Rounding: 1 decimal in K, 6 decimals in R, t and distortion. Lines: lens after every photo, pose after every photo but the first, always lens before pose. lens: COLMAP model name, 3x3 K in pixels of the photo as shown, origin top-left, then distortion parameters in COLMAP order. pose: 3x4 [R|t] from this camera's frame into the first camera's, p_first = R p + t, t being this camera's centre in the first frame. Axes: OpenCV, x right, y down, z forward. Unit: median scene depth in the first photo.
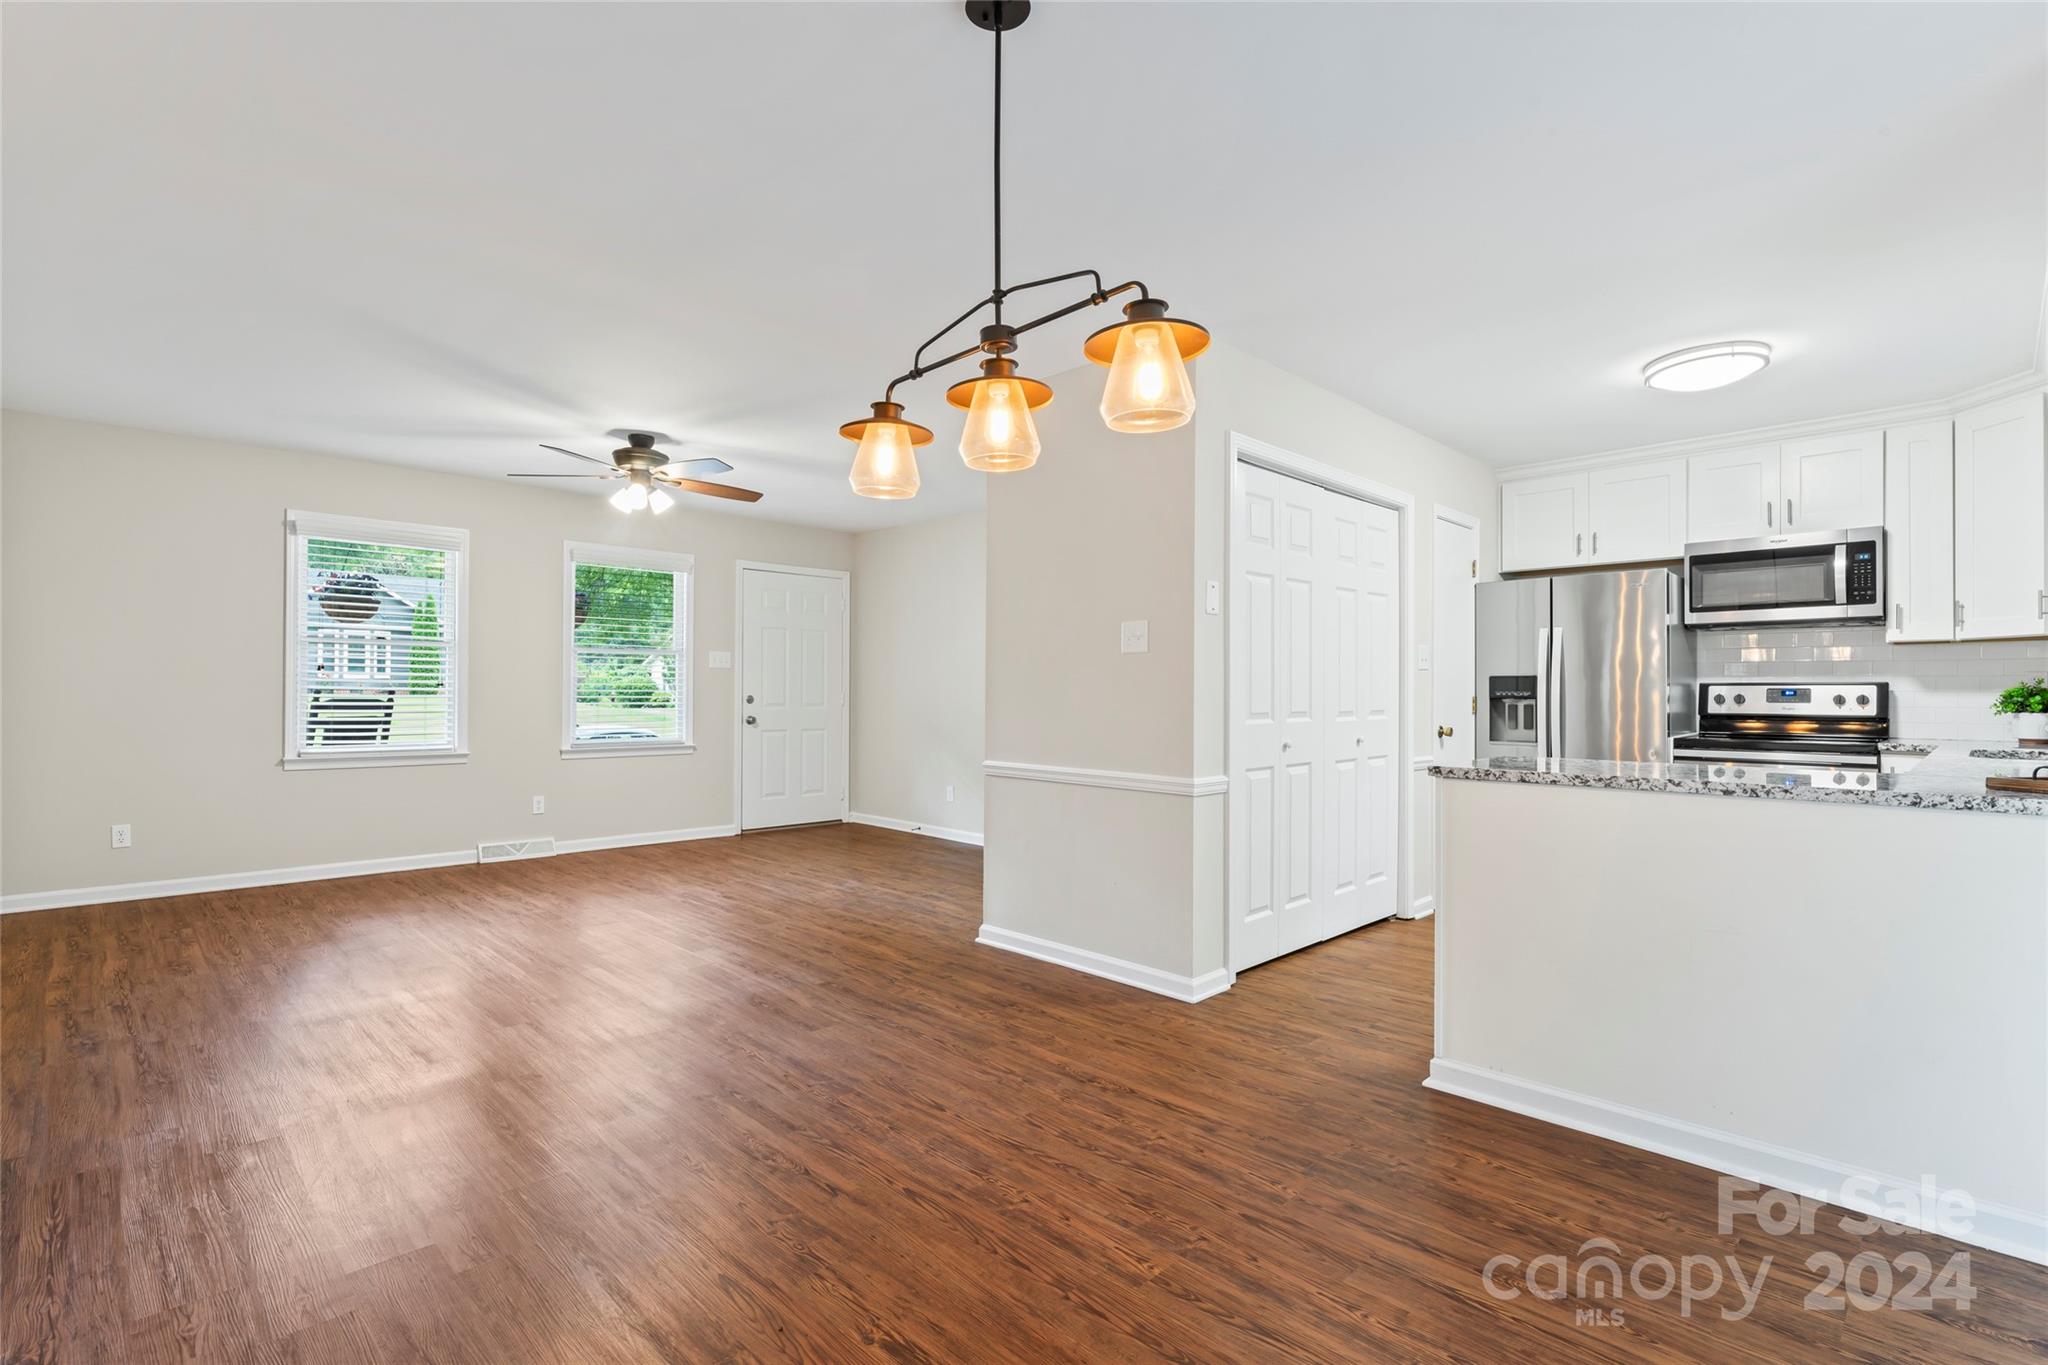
lens RADIAL K [[939.4, 0, 1015.2], [0, 939.4, 681.3], [0, 0, 1]] dist [-0.004516, 0.001025]
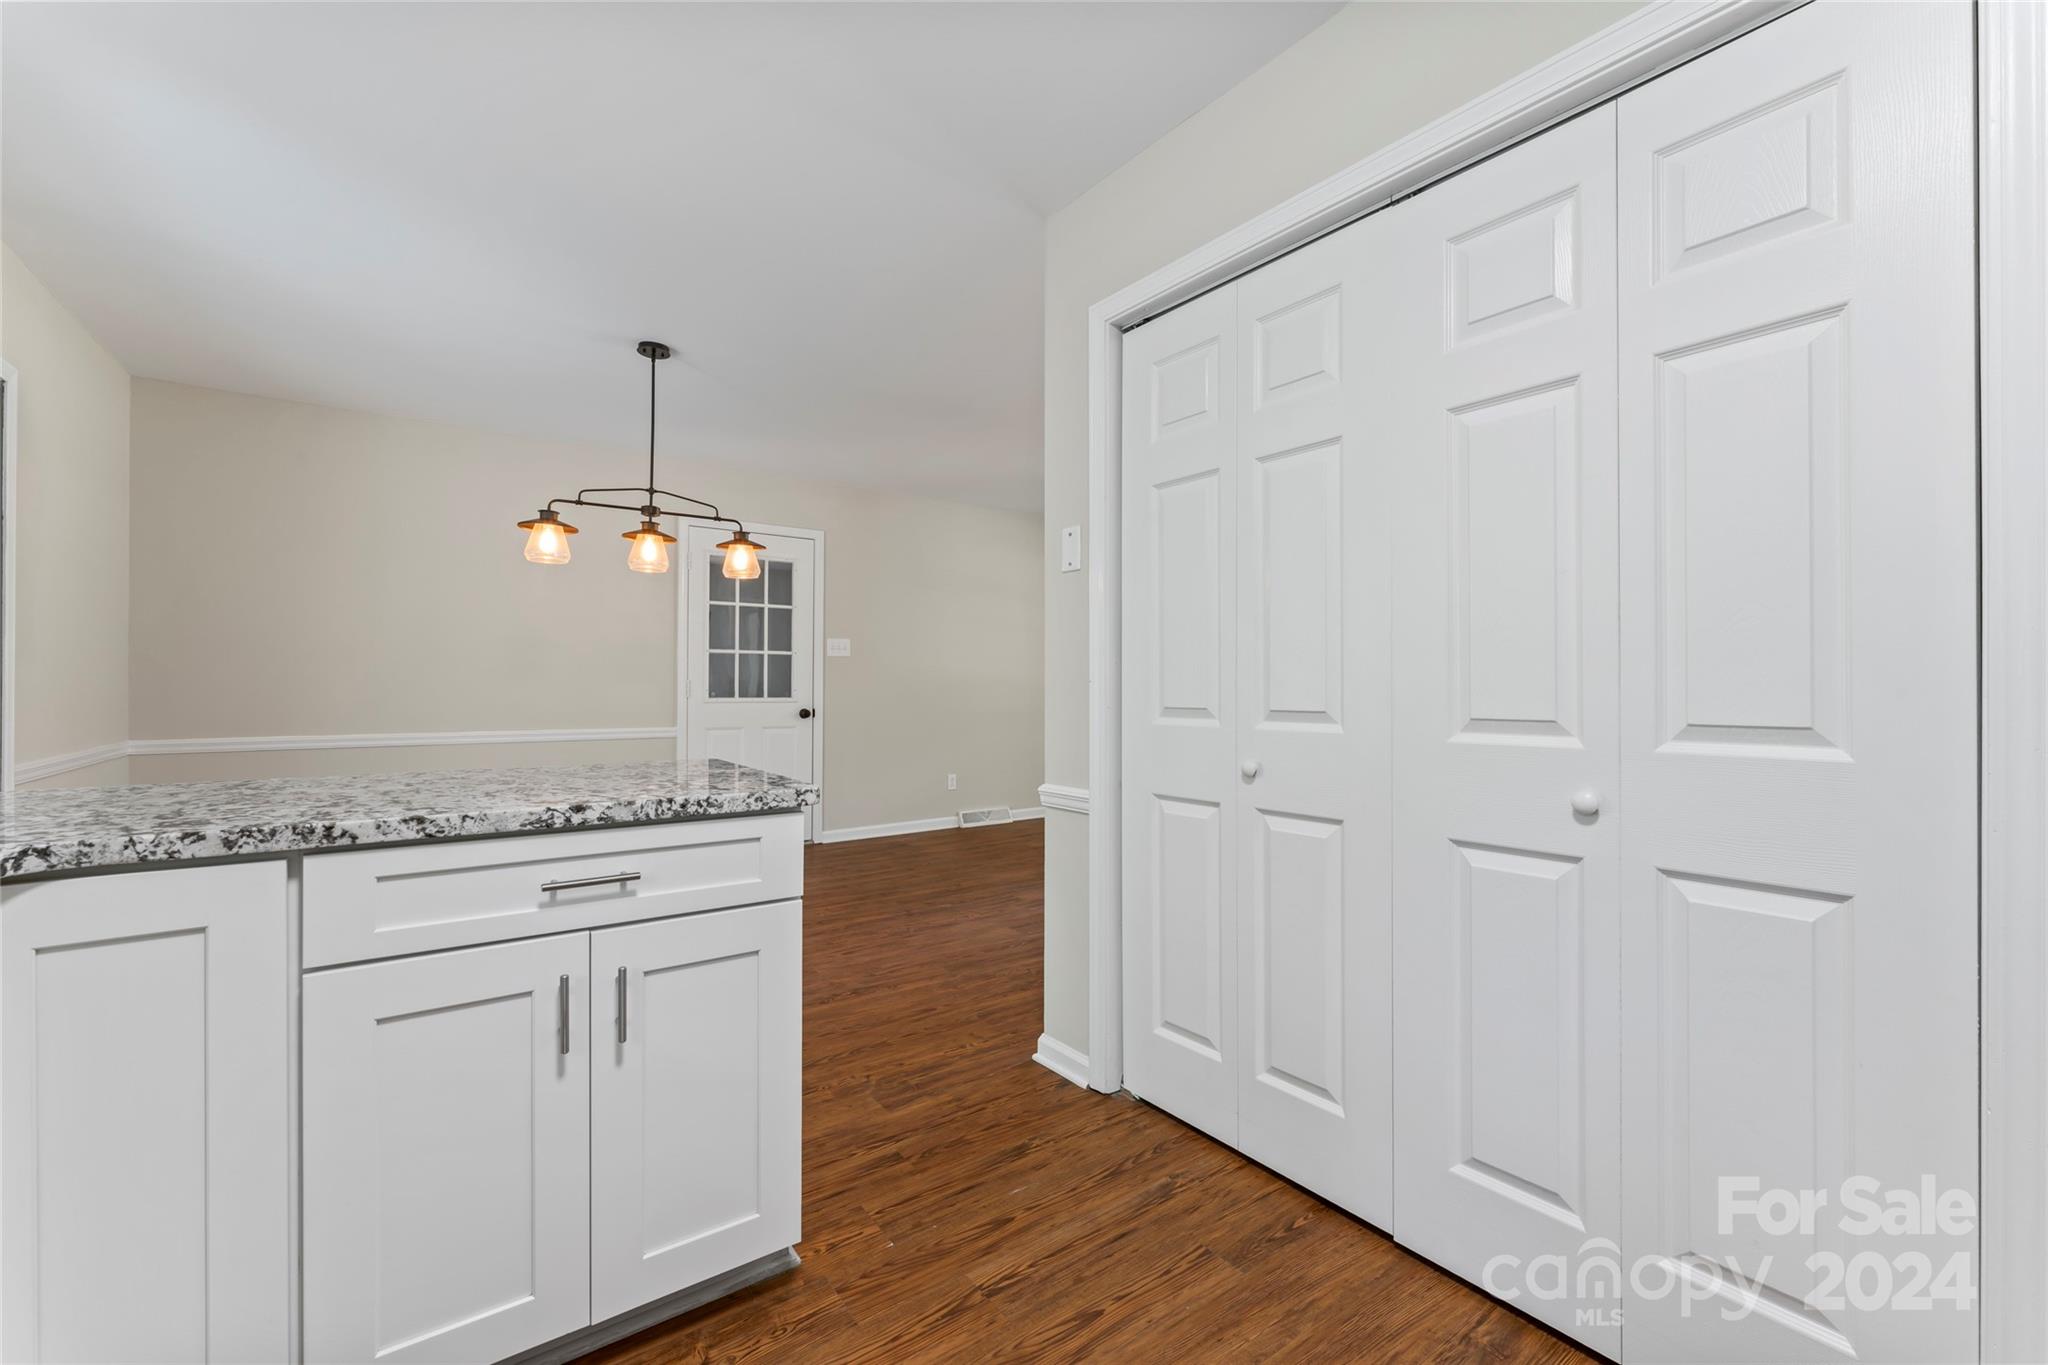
lens RADIAL K [[841.6, 0, 1053.6], [0, 841.6, 684.9], [0, 0, 1]] dist [-0.010396, 0.000773]
pose [[-0.112653, -0.003737, -0.993627, 0.643235], [0.009559, 0.999943, -0.004844, 0.016257], [0.993588, -0.010044, -0.112610, 0.776772]]
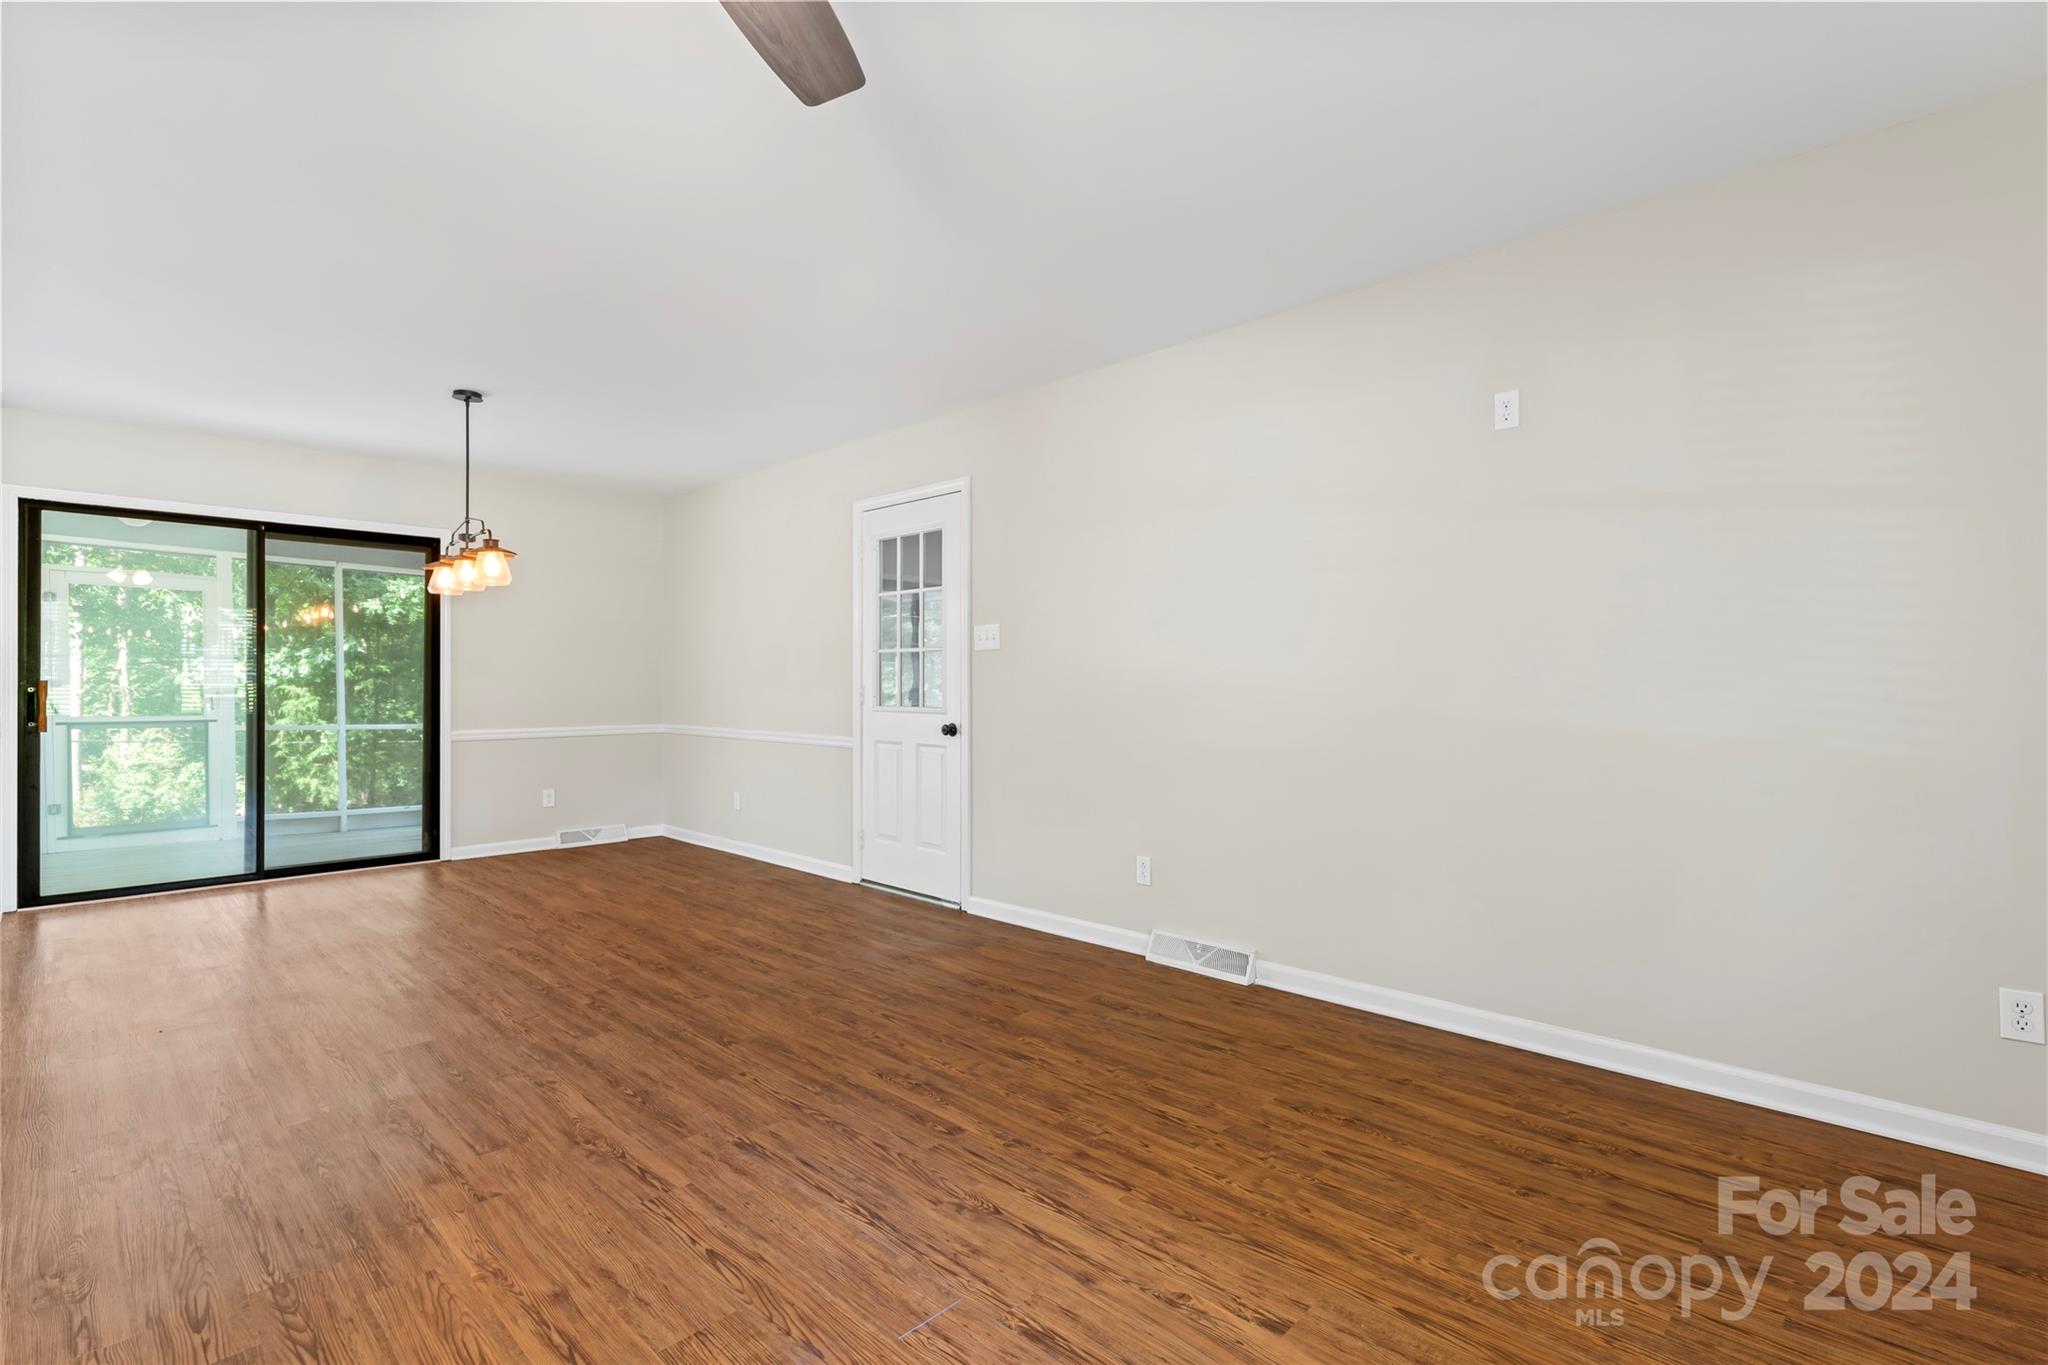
lens RADIAL K [[939.4, 0, 1019.8], [0, 939.4, 689.7], [0, 0, 1]] dist [-0.004516, 0.001025]
pose [[-0.999658, -0.006359, -0.025372, -0.511303], [-0.006086, 0.999923, -0.010830, 0.015841], [0.025439, -0.010672, -0.999619, 1.264958]]
